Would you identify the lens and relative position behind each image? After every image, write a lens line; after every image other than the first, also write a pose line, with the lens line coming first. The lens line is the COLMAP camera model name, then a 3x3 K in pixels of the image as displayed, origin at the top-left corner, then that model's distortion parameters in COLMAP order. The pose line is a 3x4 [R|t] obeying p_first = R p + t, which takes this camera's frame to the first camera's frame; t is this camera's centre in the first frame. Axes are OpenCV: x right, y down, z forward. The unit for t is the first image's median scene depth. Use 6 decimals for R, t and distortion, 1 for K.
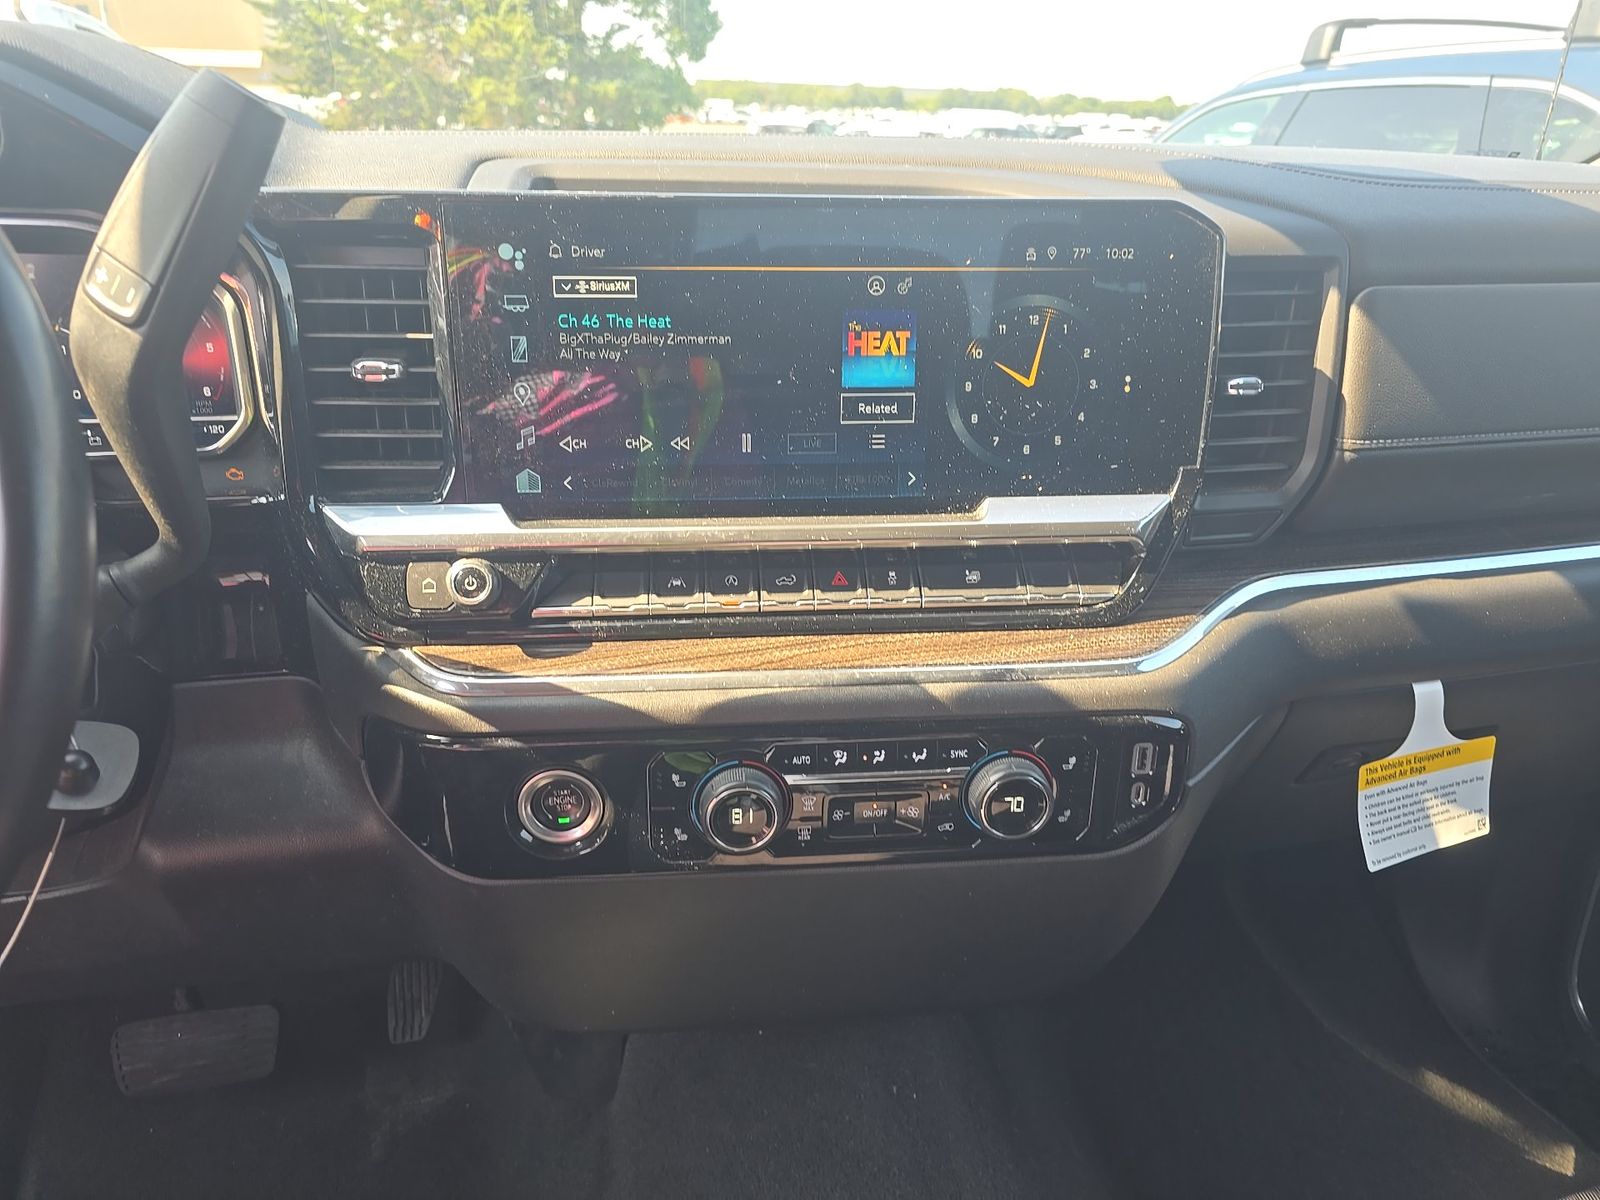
lens RADIAL K [[1069.4, 0, 792.6], [0, 1069.4, 599.7], [0, 0, 1]] dist [0.008325, -0.004272]
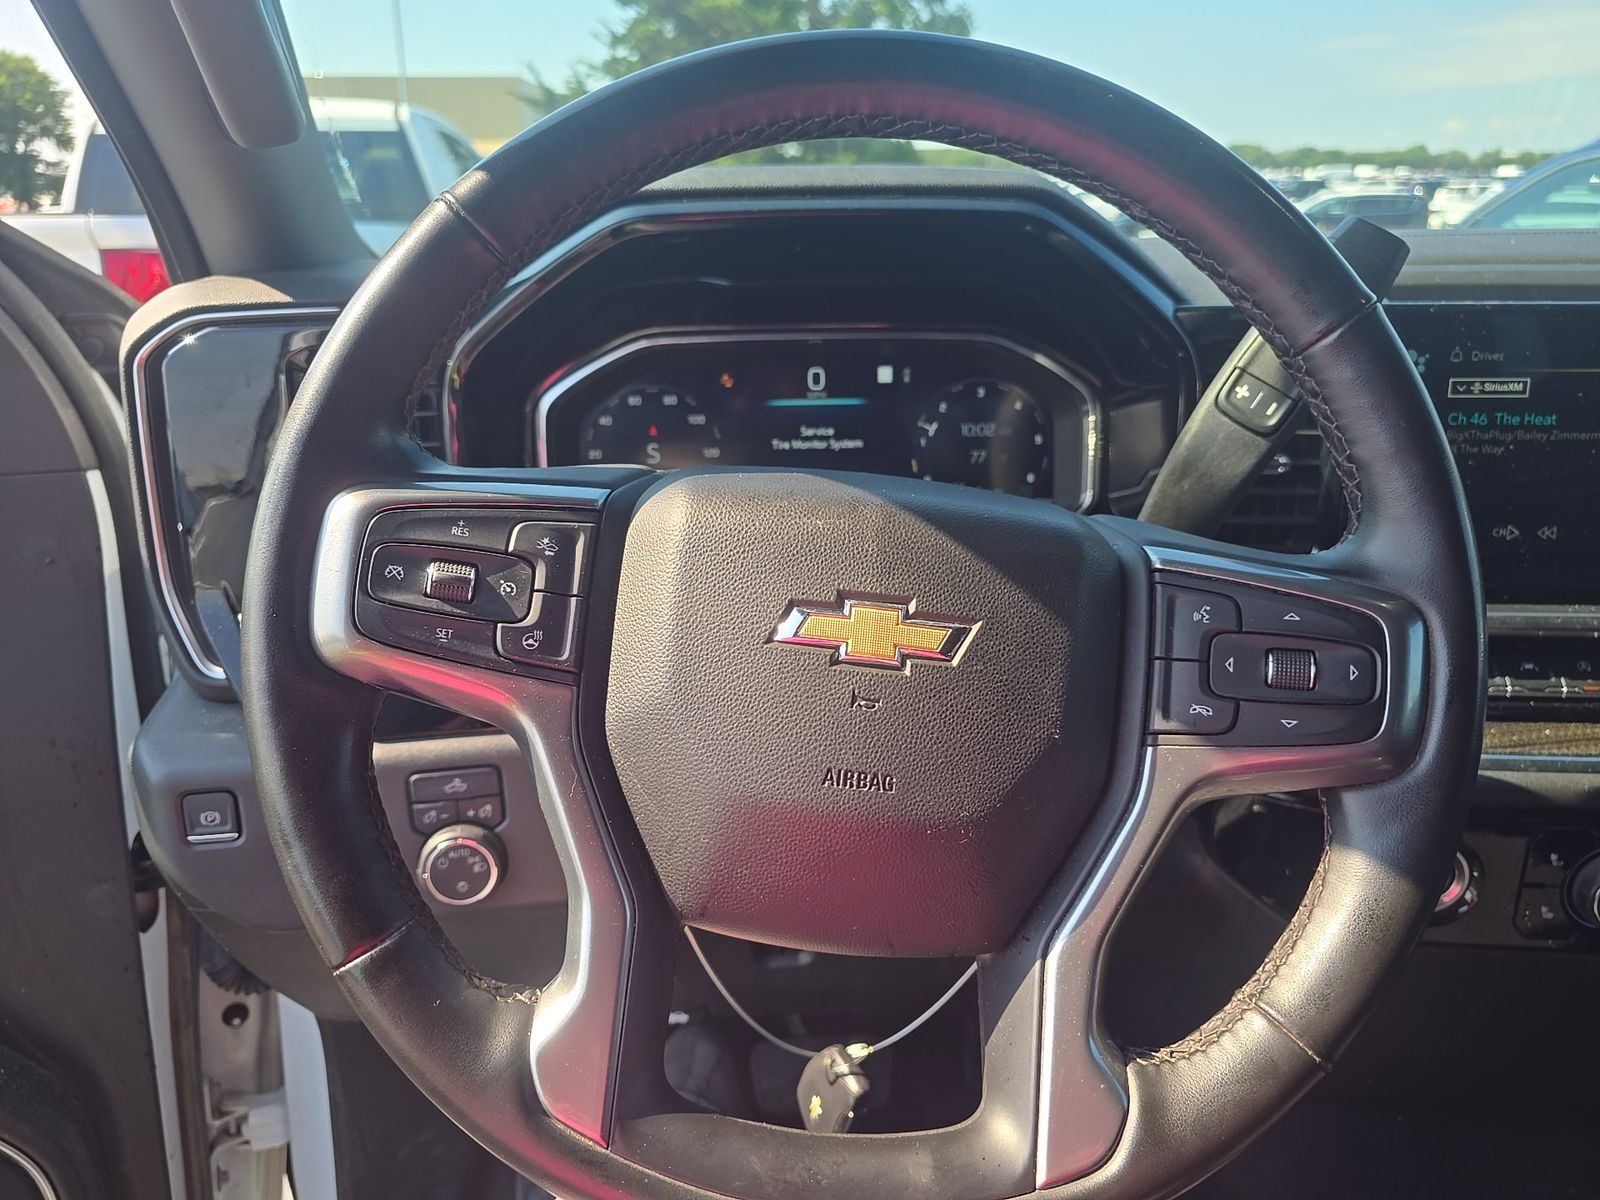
lens RADIAL K [[1069.4, 0, 804.1], [0, 1069.4, 602.7], [0, 0, 1]] dist [0.008325, -0.004272]
pose [[0.982448, 0.028792, -0.184302, -0.648845], [-0.039912, 0.997581, -0.056911, 0.010489], [0.182217, 0.063268, 0.981221, -0.162283]]
